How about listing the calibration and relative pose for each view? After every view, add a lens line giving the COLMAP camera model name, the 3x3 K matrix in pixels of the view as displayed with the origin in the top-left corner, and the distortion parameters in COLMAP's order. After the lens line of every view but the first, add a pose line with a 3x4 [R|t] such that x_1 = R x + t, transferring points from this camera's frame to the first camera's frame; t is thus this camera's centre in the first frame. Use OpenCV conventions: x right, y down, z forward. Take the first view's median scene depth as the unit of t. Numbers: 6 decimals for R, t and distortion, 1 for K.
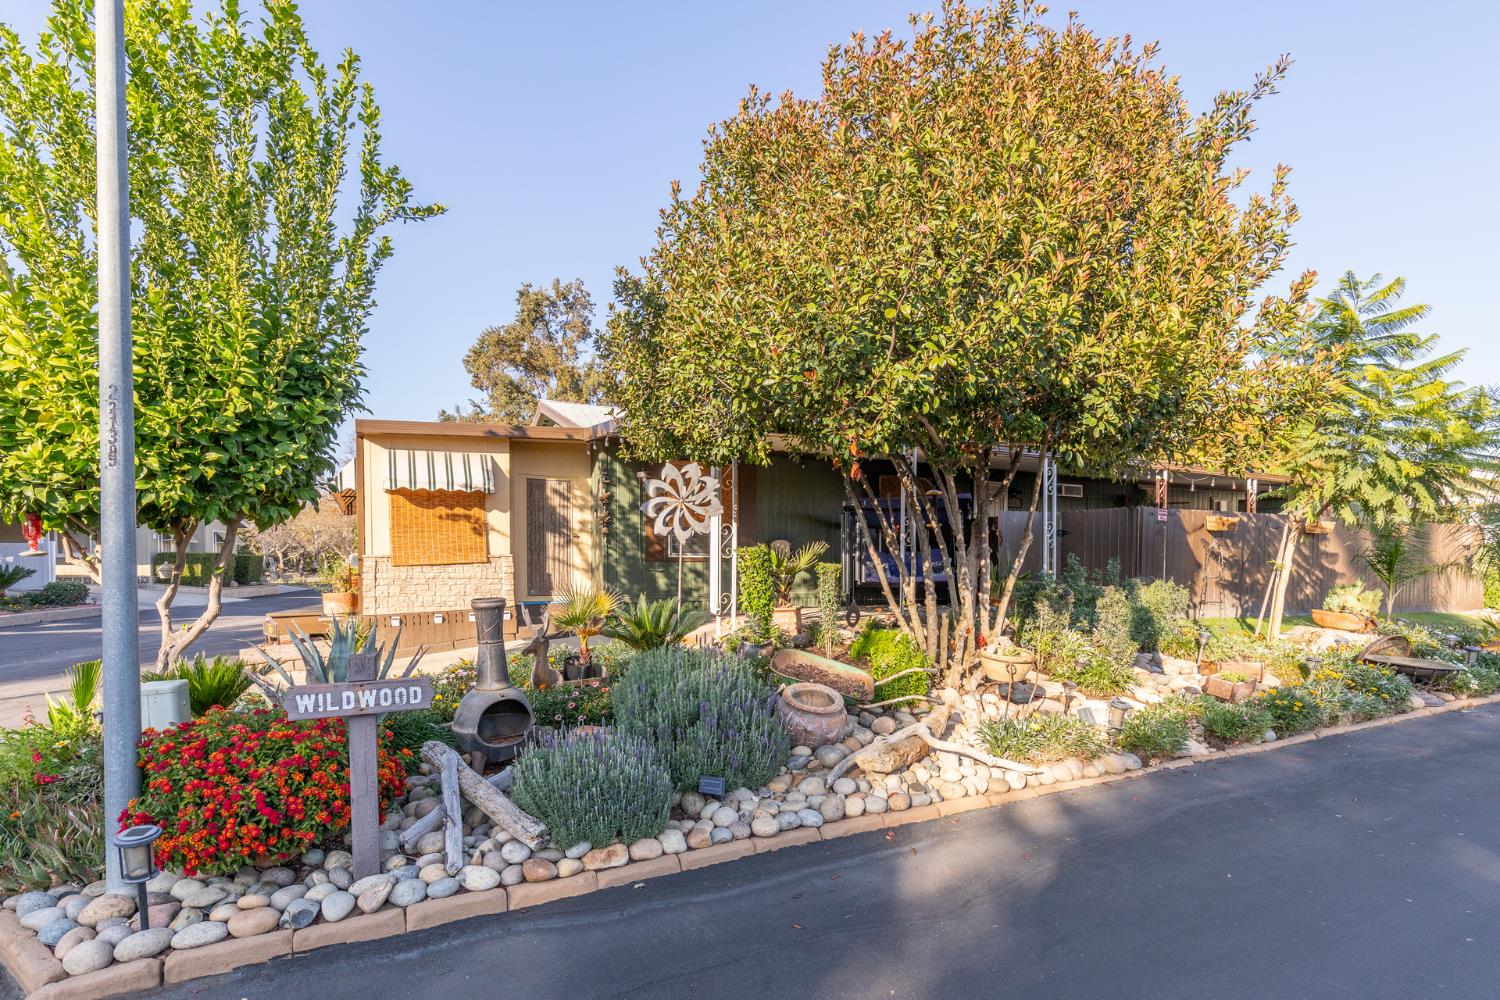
lens RADIAL K [[799.5, 0, 737.7], [0, 799.5, 599.2], [0, 0, 1]] dist [-0.000876, 0.000991]
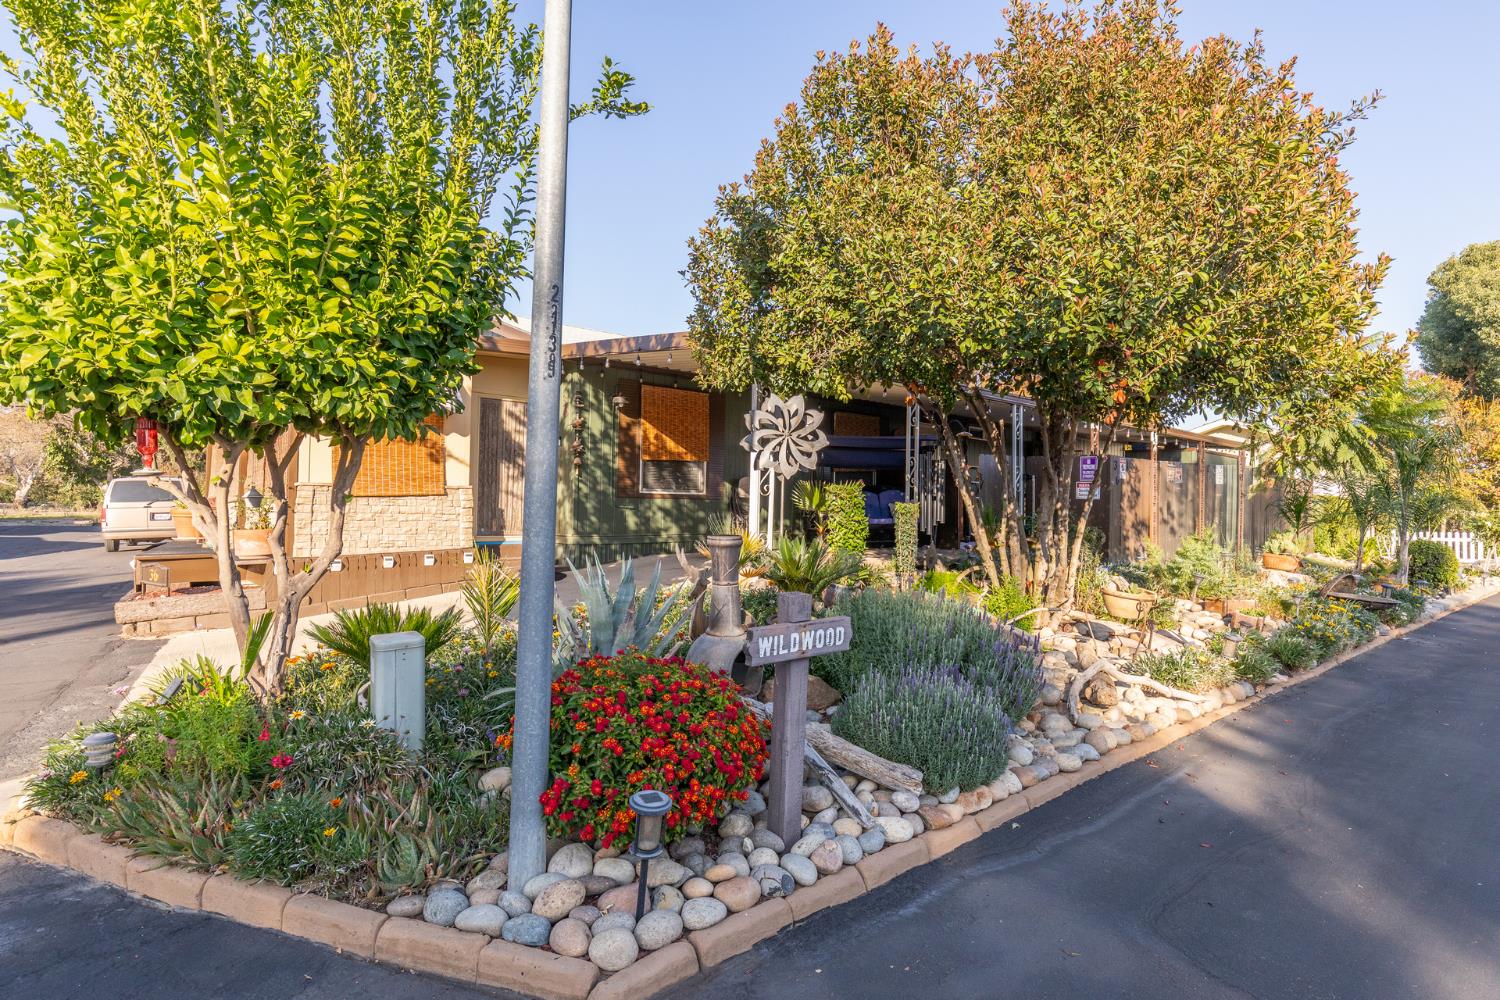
lens RADIAL K [[896.7, 0, 758.3], [0, 896.7, 494.5], [0, 0, 1]] dist [0.000305, 0.000691]
pose [[0.956668, 0.020493, 0.290459, -0.274333], [-0.004541, 0.998449, -0.055490, 0.004374], [-0.291145, 0.051767, 0.955277, 0.004145]]
